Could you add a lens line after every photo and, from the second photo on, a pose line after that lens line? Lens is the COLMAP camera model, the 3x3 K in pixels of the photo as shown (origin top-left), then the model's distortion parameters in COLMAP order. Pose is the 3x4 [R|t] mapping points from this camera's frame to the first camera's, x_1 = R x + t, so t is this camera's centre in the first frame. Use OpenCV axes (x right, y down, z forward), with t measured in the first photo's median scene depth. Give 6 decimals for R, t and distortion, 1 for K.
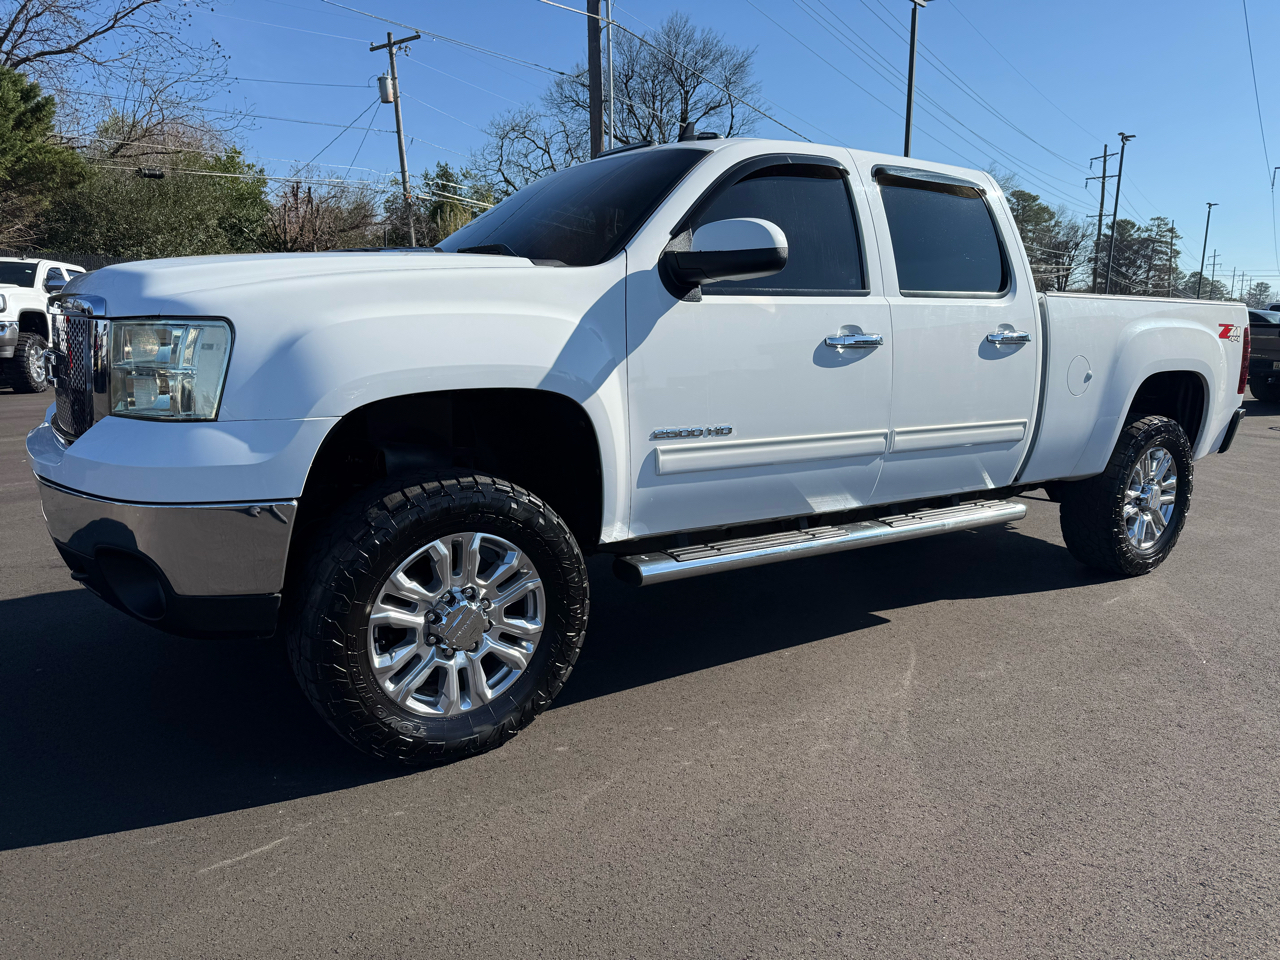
lens RADIAL K [[915.2, 0, 642.1], [0, 915.2, 479.4], [0, 0, 1]] dist [0.029504, -0.035088]
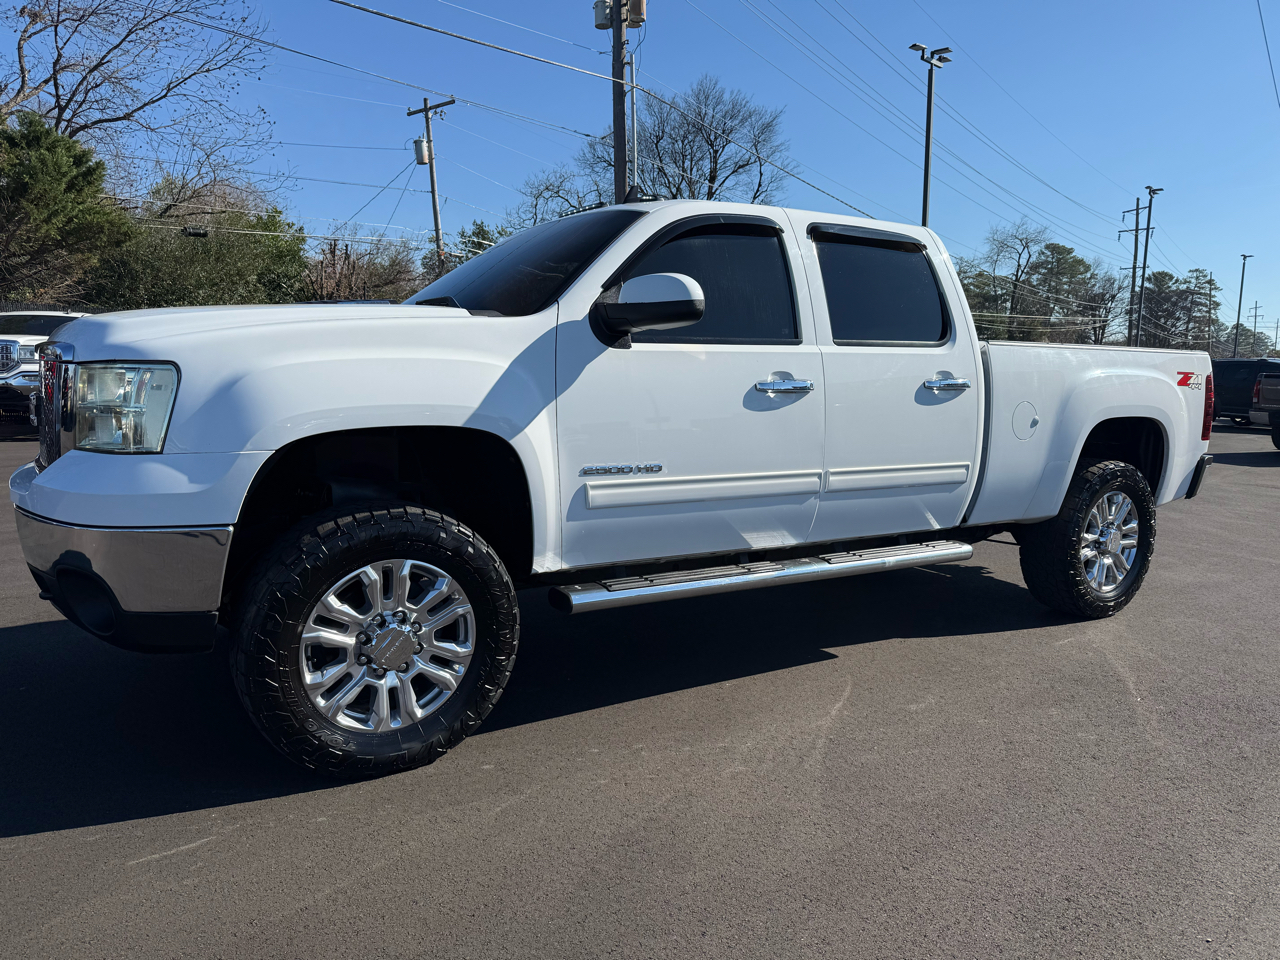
lens RADIAL K [[912.1, 0, 640.0], [0, 912.1, 480.0], [0, 0, 1]] dist [0.048384, -0.066309]
pose [[0.999162, 0.004869, -0.040644, 0.073668], [-0.007081, 0.998491, -0.054460, 0.011253], [0.040318, 0.054702, 0.997688, -0.038405]]
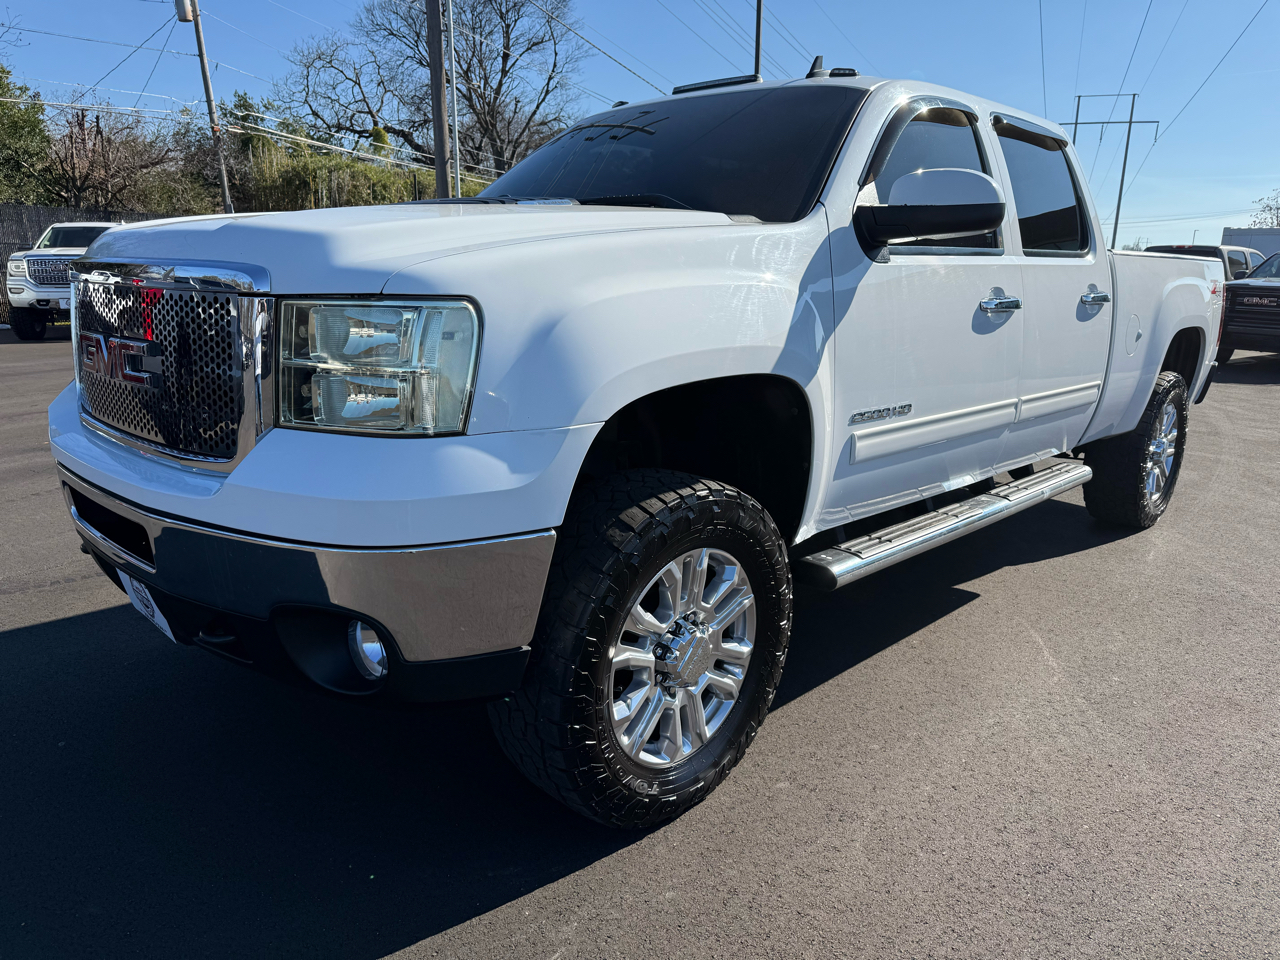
lens RADIAL K [[917.2, 0, 644.3], [0, 917.2, 481.8], [0, 0, 1]] dist [0.020914, -0.023917]
pose [[0.979726, -0.047108, 0.194727, -0.212166], [0.035617, 0.997434, 0.062098, -0.030035], [-0.197153, -0.053903, 0.978890, 0.104714]]
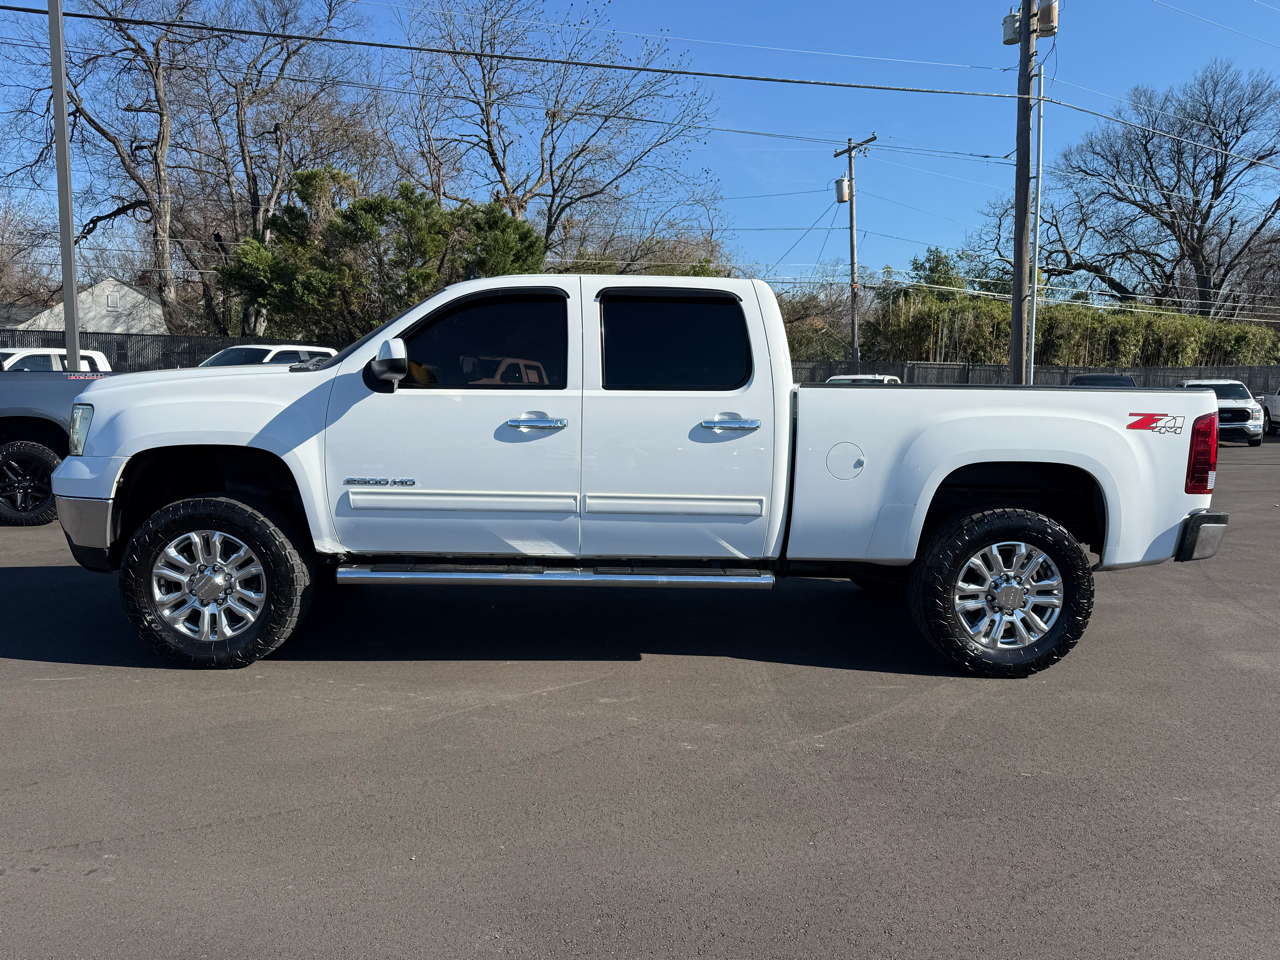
lens RADIAL K [[915.2, 0, 642.1], [0, 915.2, 479.4], [0, 0, 1]] dist [0.029504, -0.035088]
pose [[0.838847, 0.051202, -0.541953, 0.734464], [-0.097043, 0.993685, -0.056326, -0.008727], [0.535647, 0.099841, 0.838519, -0.000841]]
